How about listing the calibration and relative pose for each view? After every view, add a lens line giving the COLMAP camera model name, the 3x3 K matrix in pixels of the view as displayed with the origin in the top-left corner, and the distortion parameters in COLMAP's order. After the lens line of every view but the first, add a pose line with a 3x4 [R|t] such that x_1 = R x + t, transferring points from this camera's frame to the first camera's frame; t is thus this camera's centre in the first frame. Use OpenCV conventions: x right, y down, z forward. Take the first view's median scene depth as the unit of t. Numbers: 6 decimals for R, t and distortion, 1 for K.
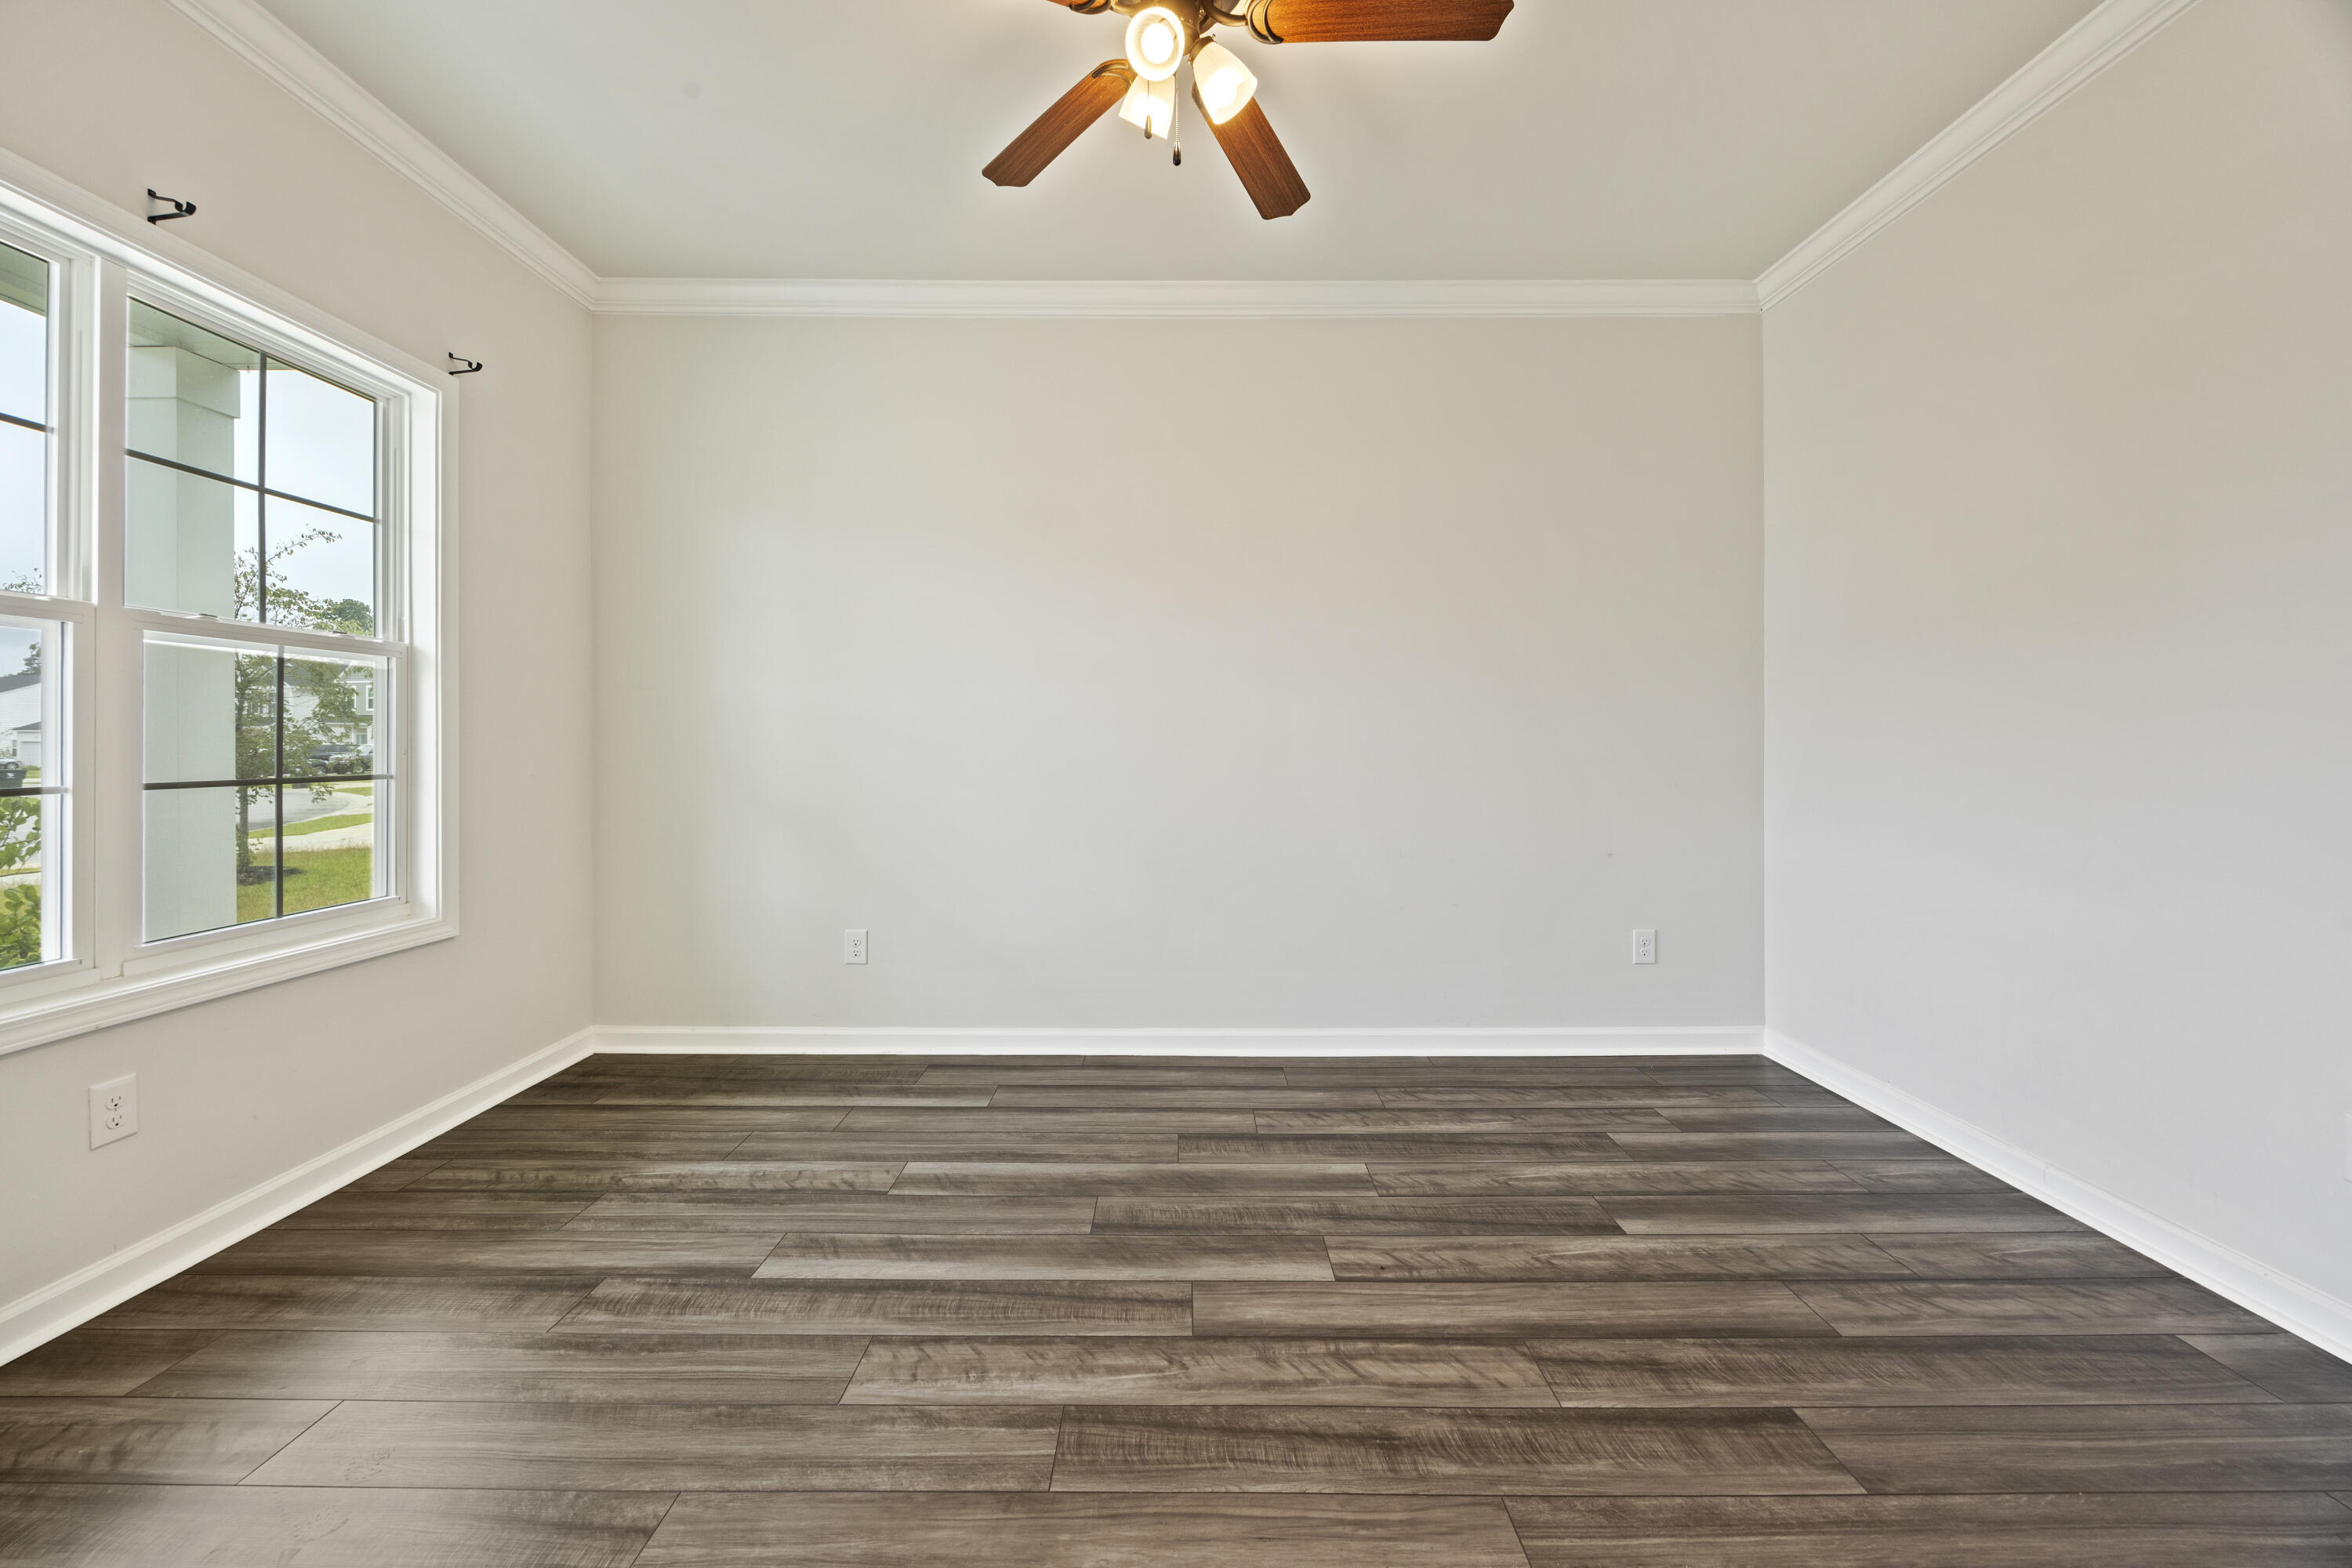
lens RADIAL K [[905.8, 0, 1187.2], [0, 905.8, 750.6], [0, 0, 1]] dist [0.000389, -0.000066]
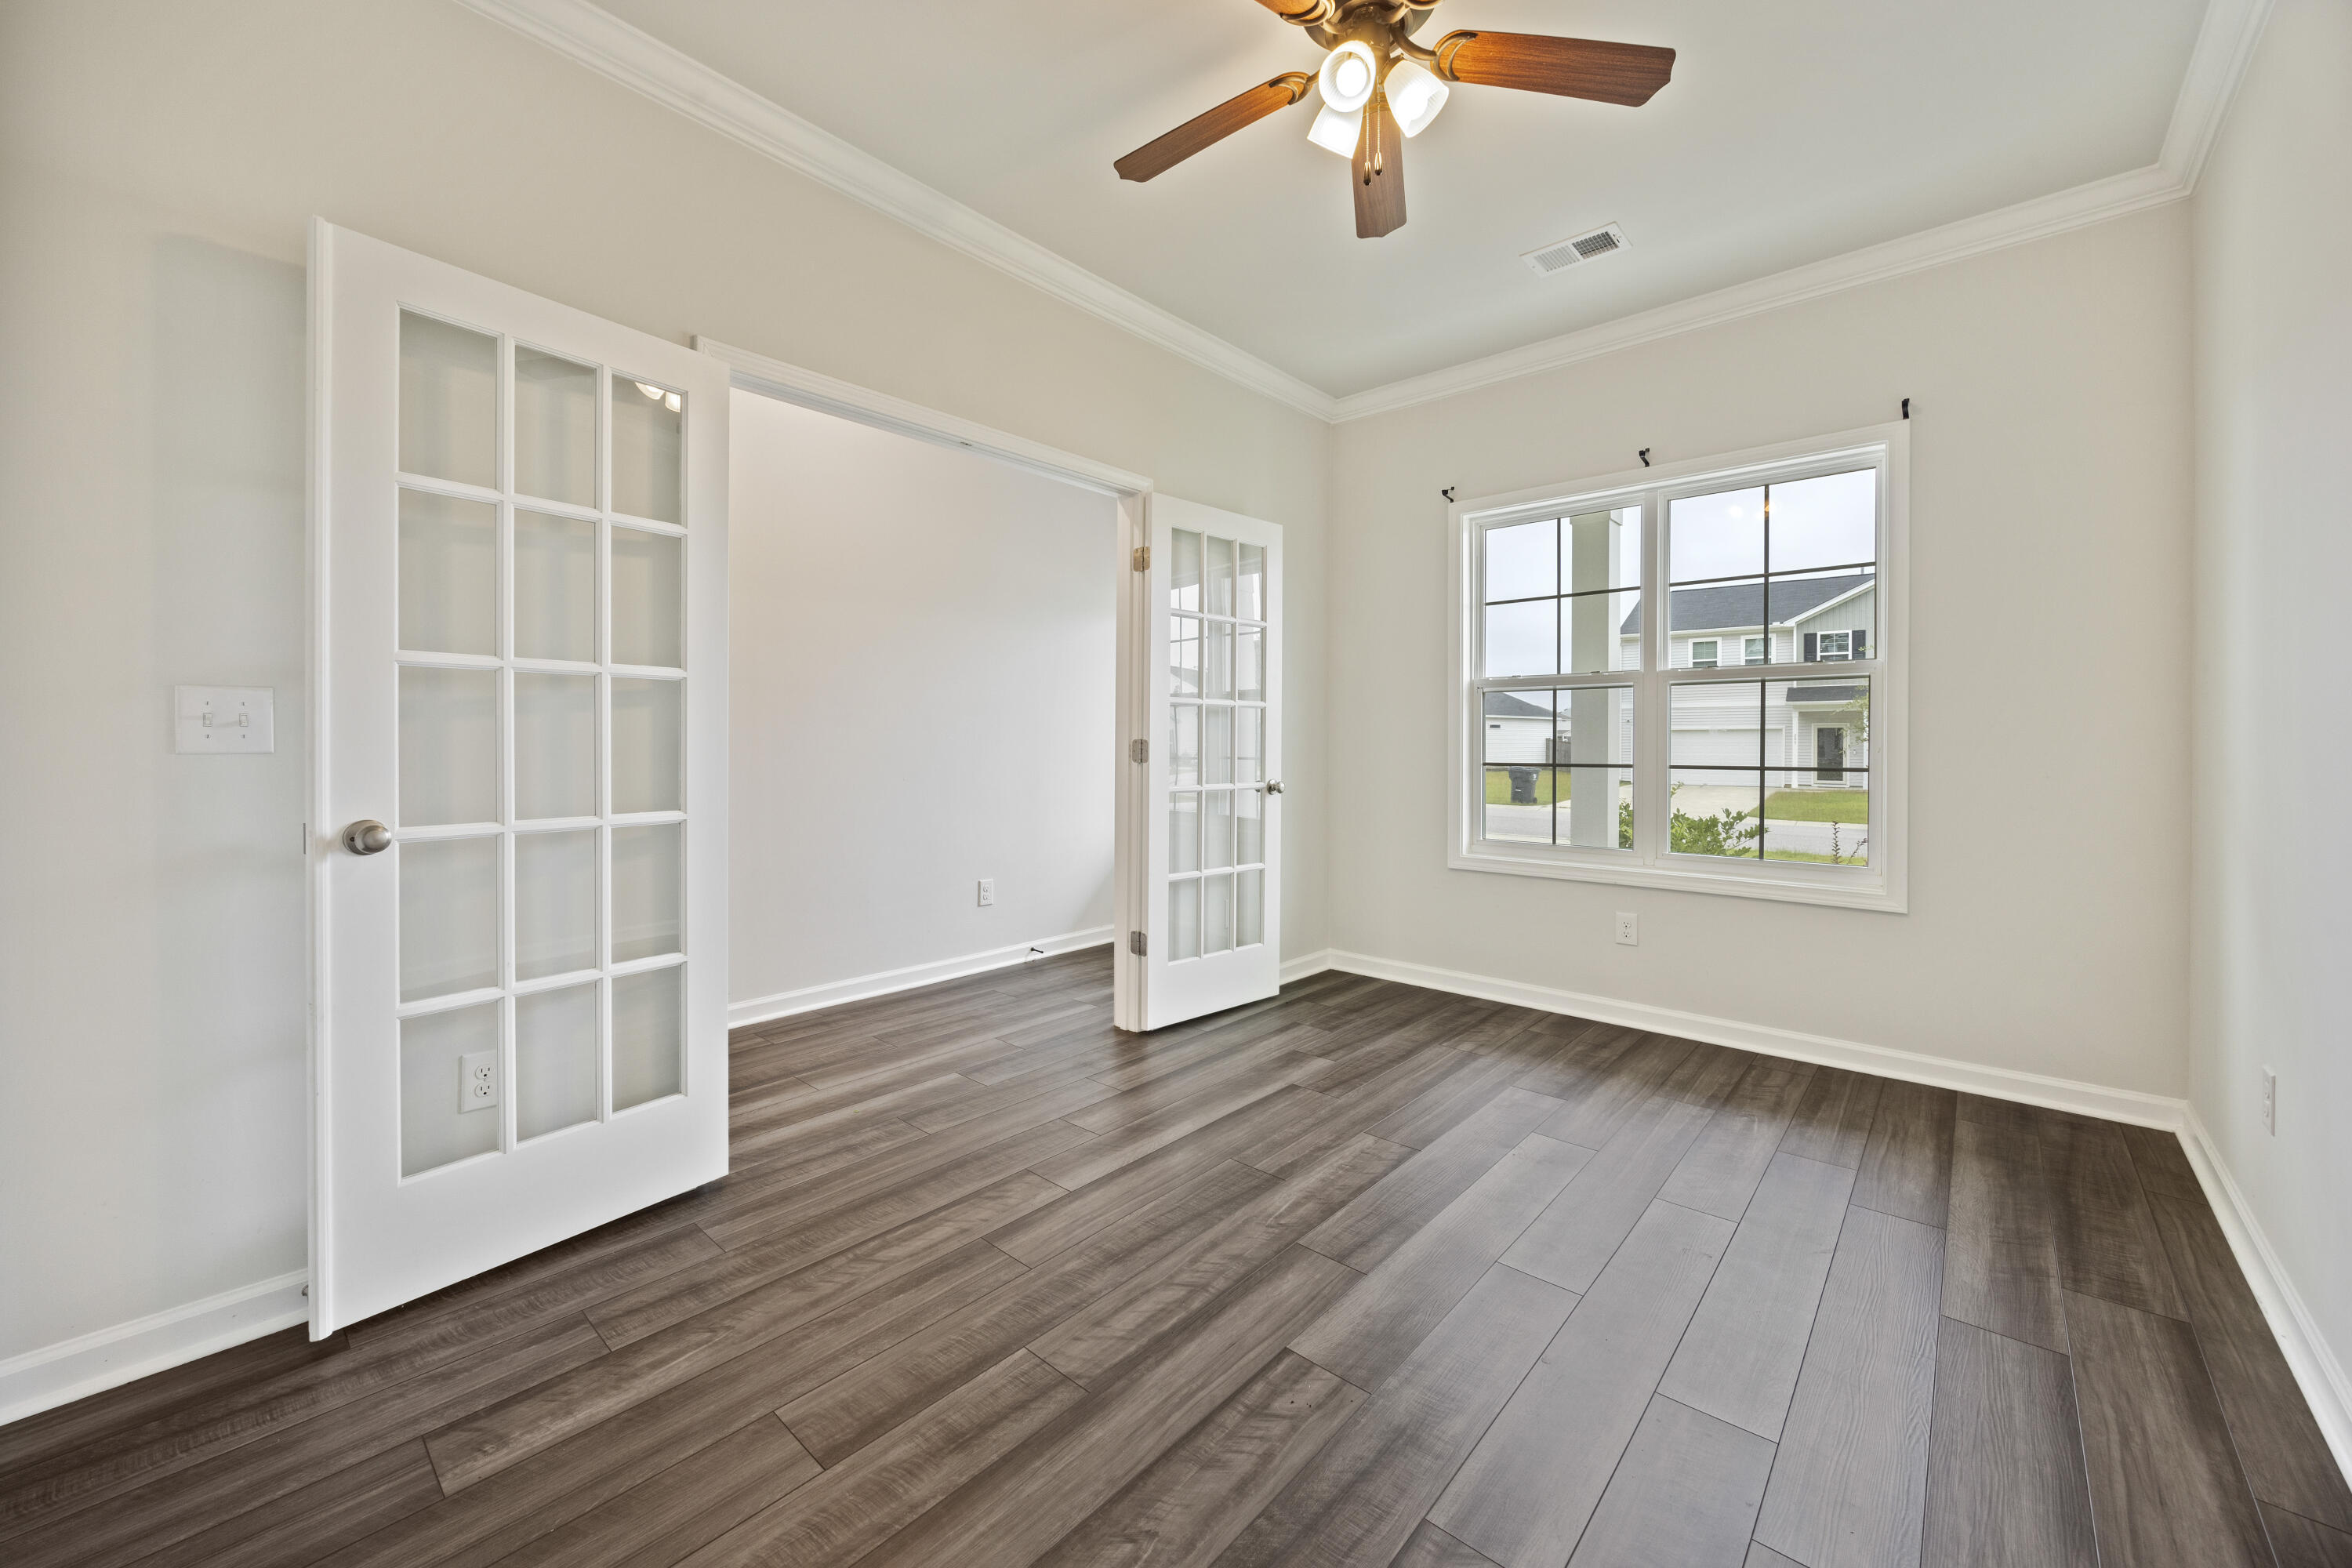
lens RADIAL K [[905.8, 0, 1187.2], [0, 905.8, 750.6], [0, 0, 1]] dist [0.000389, -0.000066]
pose [[-0.660006, 0.005454, -0.751240, 1.032342], [-0.006980, 0.999886, 0.013392, -0.013742], [0.751228, 0.014083, -0.659893, 1.741455]]
